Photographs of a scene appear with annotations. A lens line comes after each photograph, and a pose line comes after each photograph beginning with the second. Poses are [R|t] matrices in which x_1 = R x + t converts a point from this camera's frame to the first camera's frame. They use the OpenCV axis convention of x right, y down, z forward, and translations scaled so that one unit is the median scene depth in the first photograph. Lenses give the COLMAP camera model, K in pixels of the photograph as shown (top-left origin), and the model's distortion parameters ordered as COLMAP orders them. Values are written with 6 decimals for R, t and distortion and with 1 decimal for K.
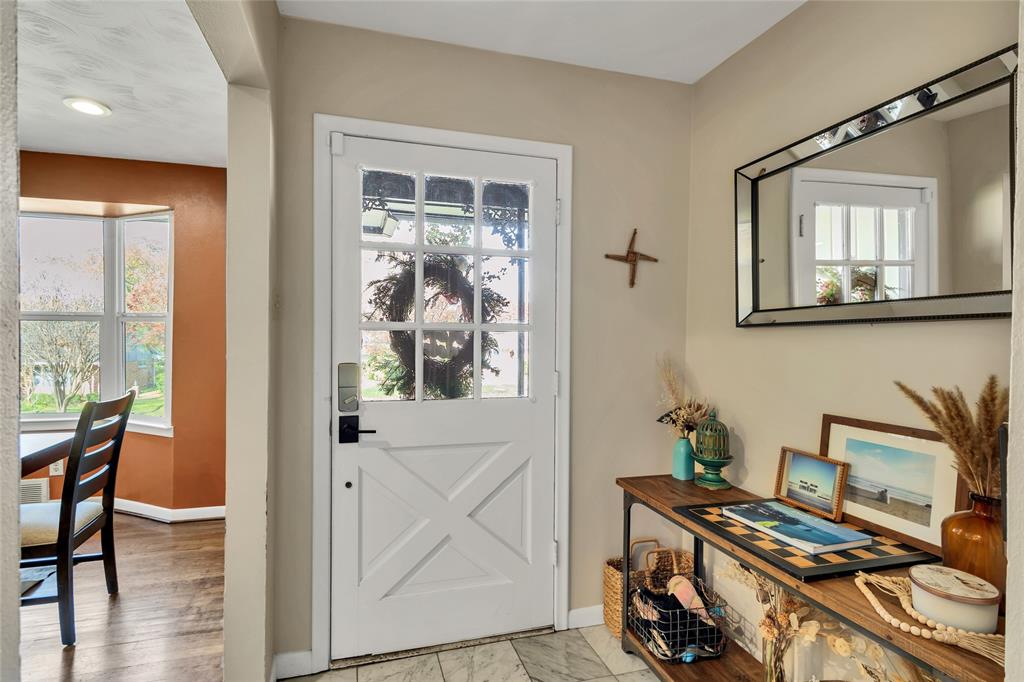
lens RADIAL K [[480.6, 0, 484.9], [0, 480.6, 341.4], [0, 0, 1]] dist [0.008817, 0.000511]
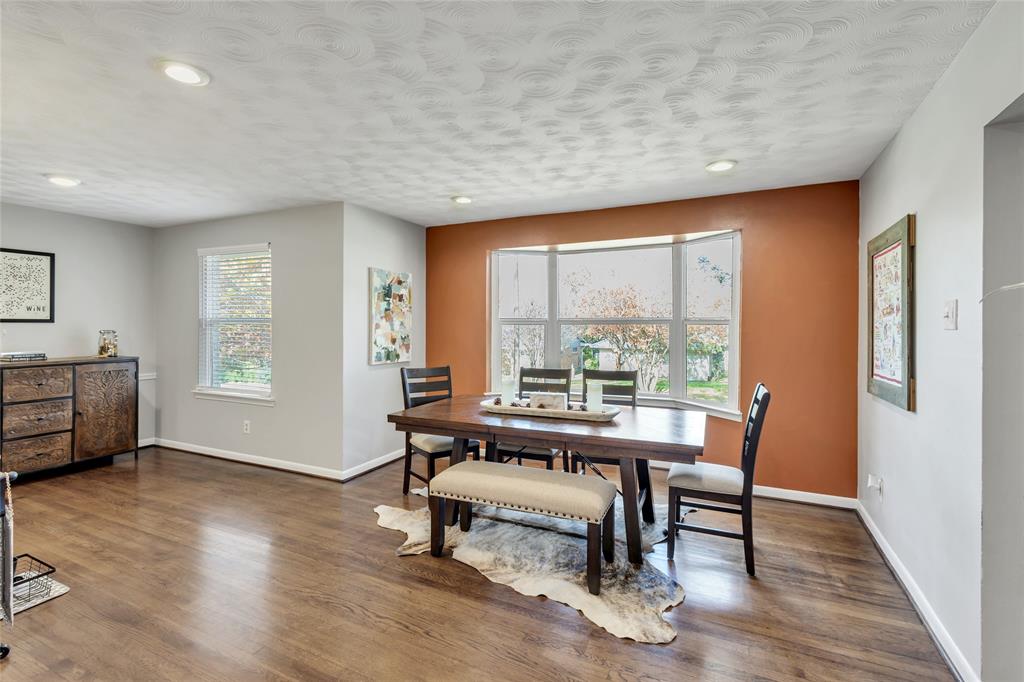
lens RADIAL K [[480.6, 0, 515.2], [0, 480.6, 325.5], [0, 0, 1]] dist [0.008817, 0.000511]
pose [[0.757775, -0.006934, -0.652479, -0.438228], [-0.000307, 0.999940, -0.010983, -0.038871], [0.652516, 0.008523, 0.757727, -0.399570]]
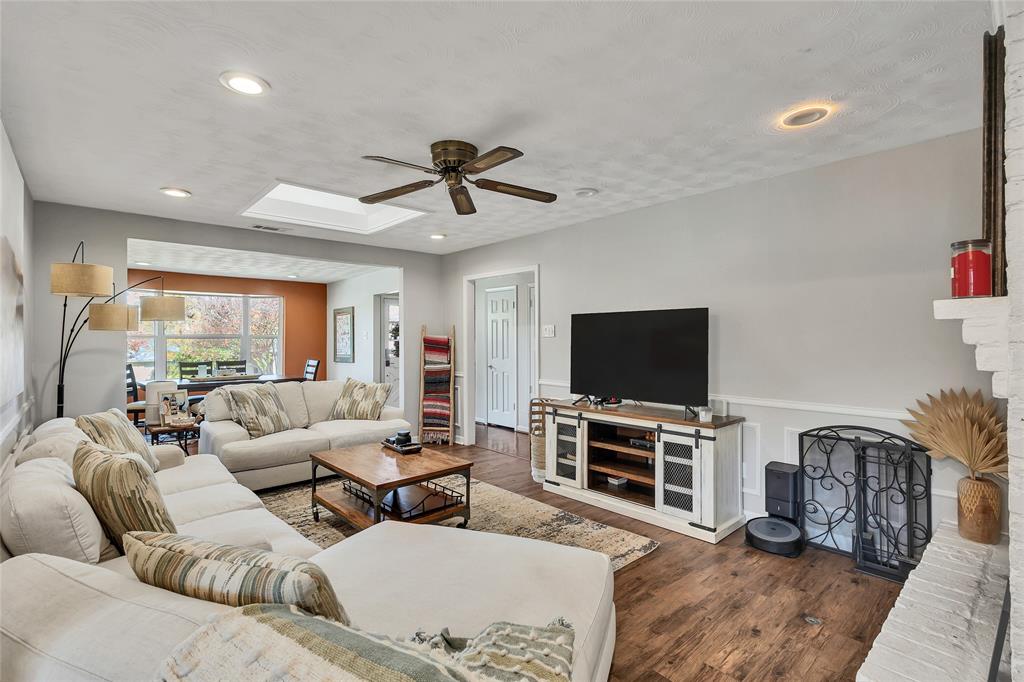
lens RADIAL K [[480.6, 0, 511.6], [0, 480.6, 339.1], [0, 0, 1]] dist [0.008817, 0.000511]
pose [[0.891367, -0.011274, 0.453143, -1.108748], [0.011853, 0.999929, 0.001561, -0.036056], [-0.453128, 0.003980, 0.891437, -3.057437]]
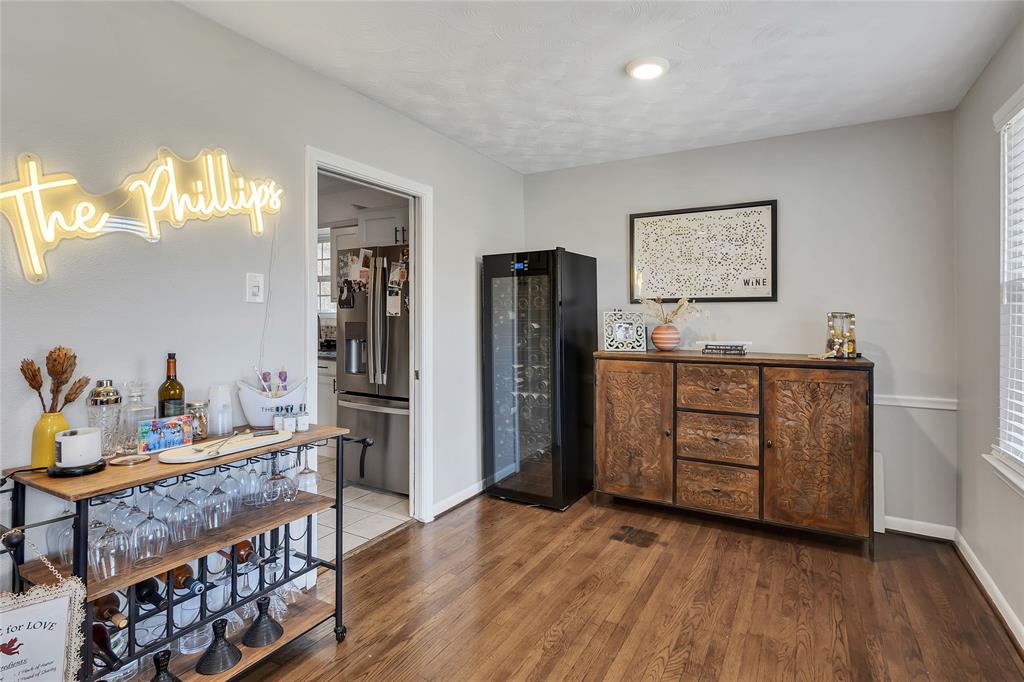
lens RADIAL K [[508.7, 0, 498.9], [0, 508.7, 313.6], [0, 0, 1]] dist [-0.000123, 0.000427]
pose [[-0.727975, -0.012527, -0.685489, -1.665567], [-0.010748, 0.999919, -0.006859, -0.019057], [0.685519, 0.002375, -0.728050, 0.396351]]
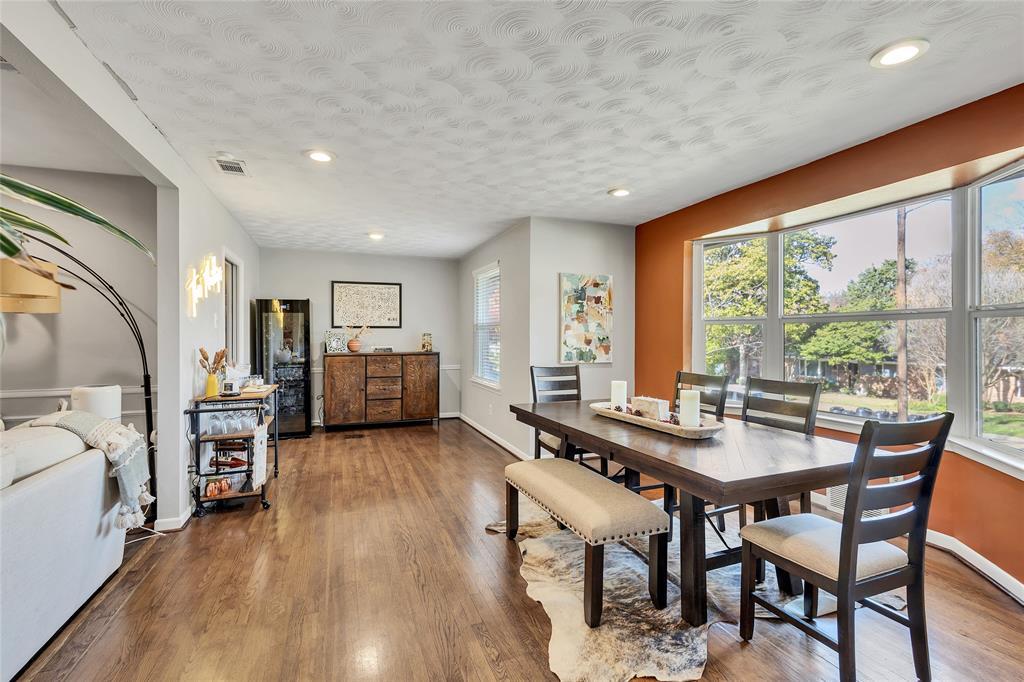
lens RADIAL K [[480.6, 0, 512.6], [0, 480.6, 338.1], [0, 0, 1]] dist [0.008817, 0.000511]
pose [[0.087103, -0.002671, -0.996196, -0.078602], [-0.005511, 0.999980, -0.003163, -0.003010], [0.996184, 0.005766, 0.087087, 0.326910]]
